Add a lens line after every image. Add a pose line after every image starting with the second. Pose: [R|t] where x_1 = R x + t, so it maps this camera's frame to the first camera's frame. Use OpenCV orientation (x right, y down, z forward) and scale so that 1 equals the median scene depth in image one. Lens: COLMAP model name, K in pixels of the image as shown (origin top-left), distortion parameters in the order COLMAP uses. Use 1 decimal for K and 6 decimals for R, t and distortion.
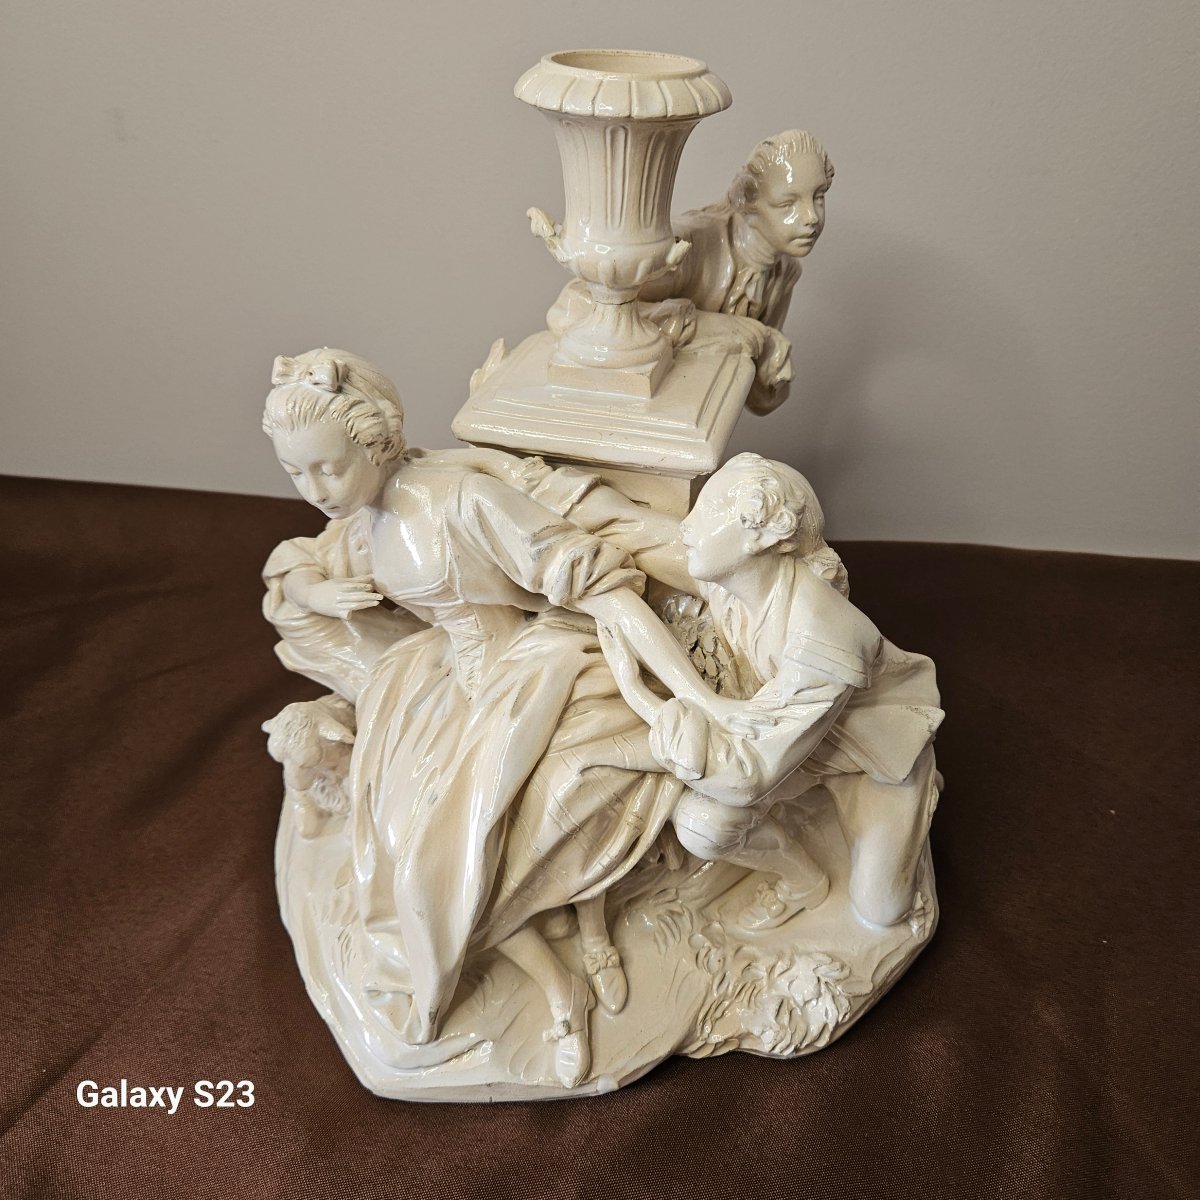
lens RADIAL K [[1064.6, 0, 600.0], [0, 1064.6, 600.0], [0, 0, 1]] dist [0.005335, 0.001810]
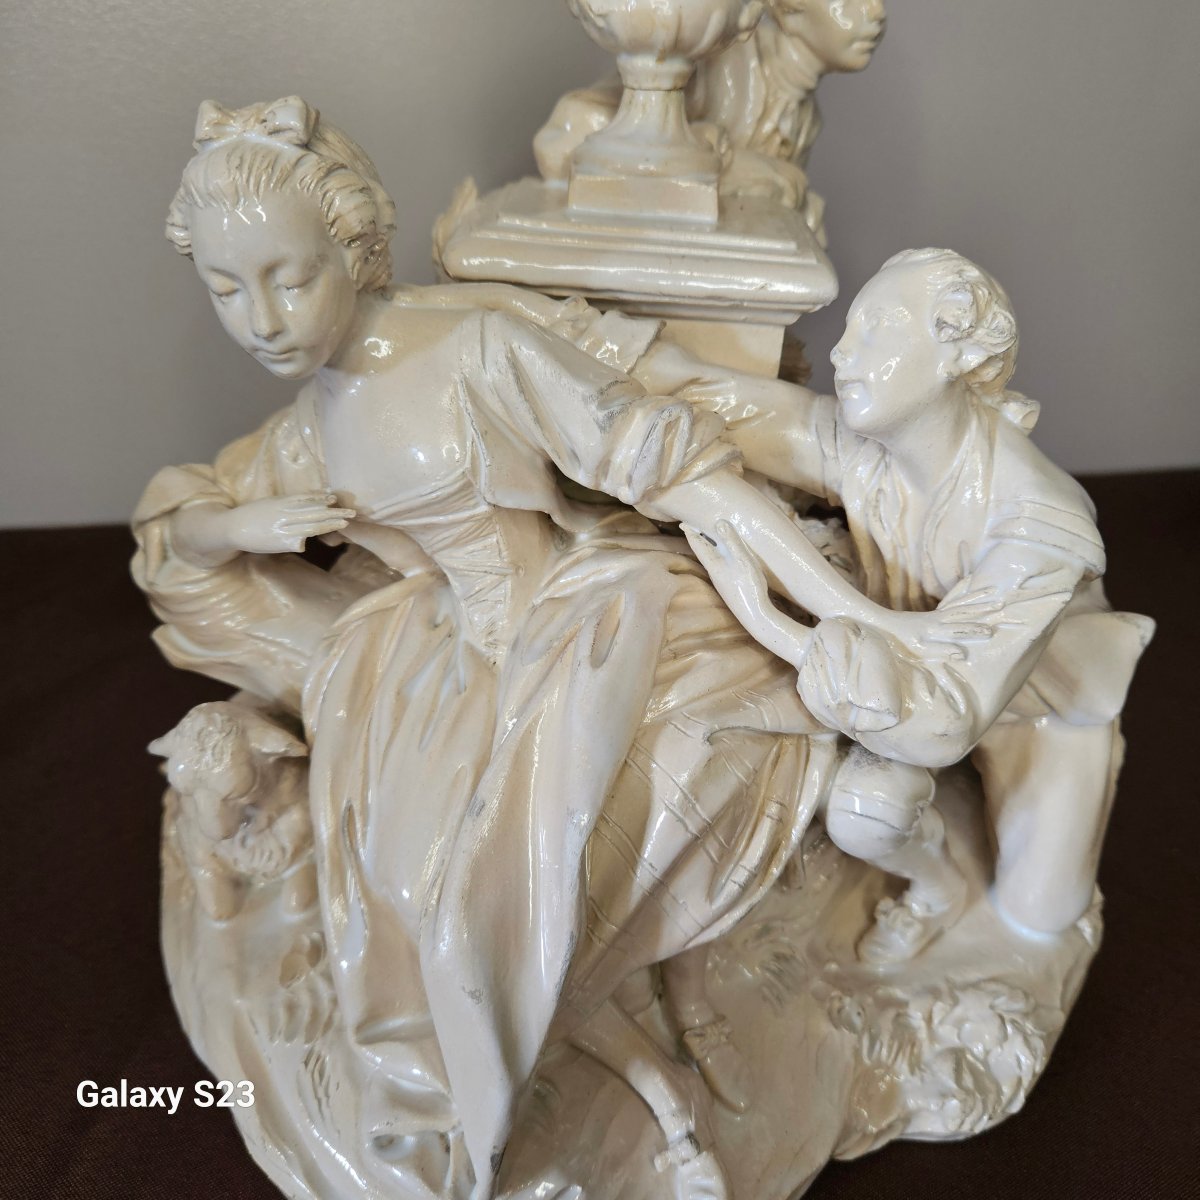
lens RADIAL K [[1100.2, 0, 600.0], [0, 1100.2, 600.0], [0, 0, 1]] dist [0.010509, -0.076104]
pose [[0.976129, -0.067260, 0.206513, -0.201899], [0.083805, 0.993846, -0.072429, 0.111832], [-0.200371, 0.088007, 0.975759, 0.321398]]
